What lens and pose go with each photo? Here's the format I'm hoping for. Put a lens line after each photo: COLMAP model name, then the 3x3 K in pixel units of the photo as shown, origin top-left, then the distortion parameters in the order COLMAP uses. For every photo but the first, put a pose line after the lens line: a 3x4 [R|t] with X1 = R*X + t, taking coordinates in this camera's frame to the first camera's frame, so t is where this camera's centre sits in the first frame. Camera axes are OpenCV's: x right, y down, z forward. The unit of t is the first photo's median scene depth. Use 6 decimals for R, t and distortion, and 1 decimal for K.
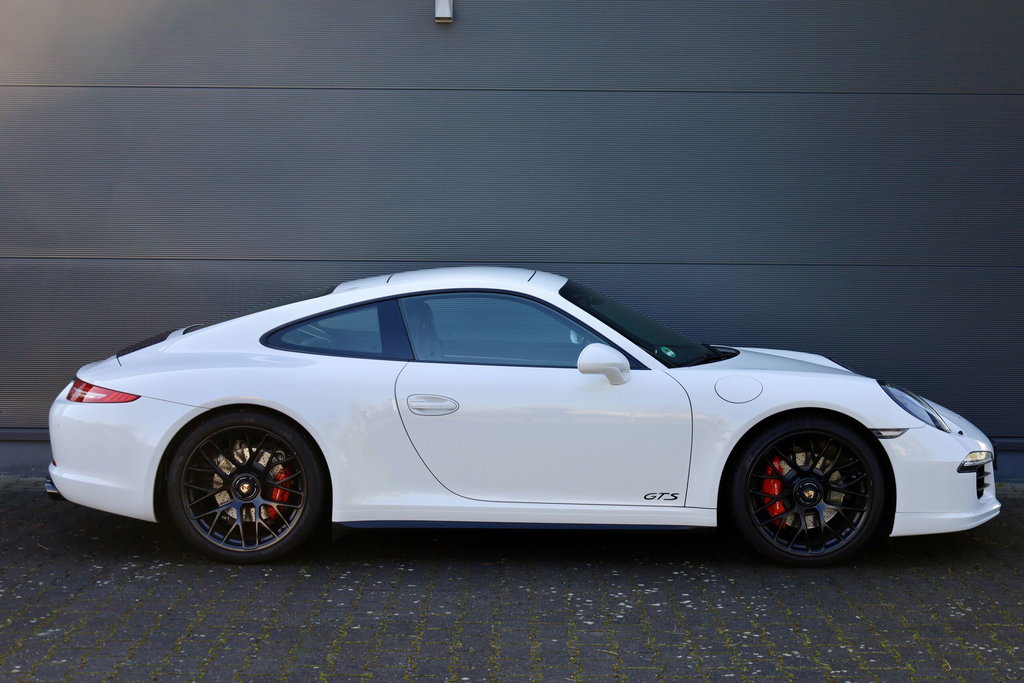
lens RADIAL K [[1607.7, 0, 512.5], [0, 1607.7, 340.5], [0, 0, 1]] dist [0.015983, 0.000000]
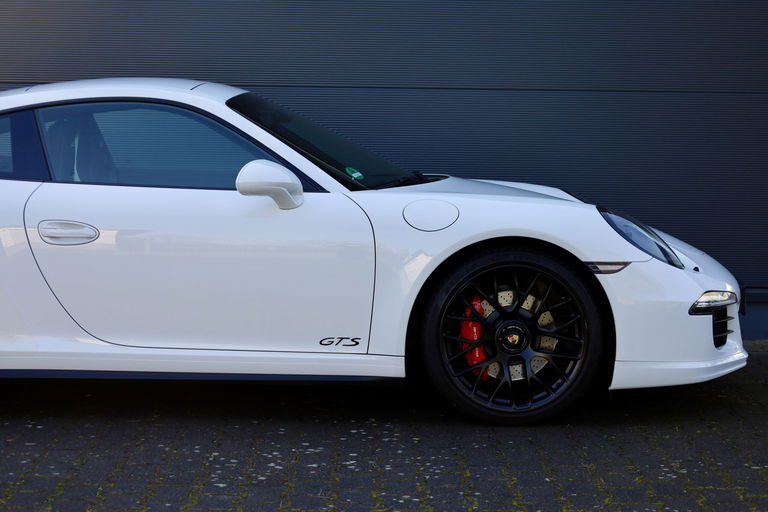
lens RADIAL K [[1659.2, 0, 384.0], [0, 1659.2, 255.7], [0, 0, 1]] dist [0.016407, 0.000000]
pose [[0.999974, 0.002880, 0.006633, 0.110436], [-0.002984, 0.999871, 0.015784, 0.037994], [-0.006587, -0.015804, 0.999853, 0.127036]]
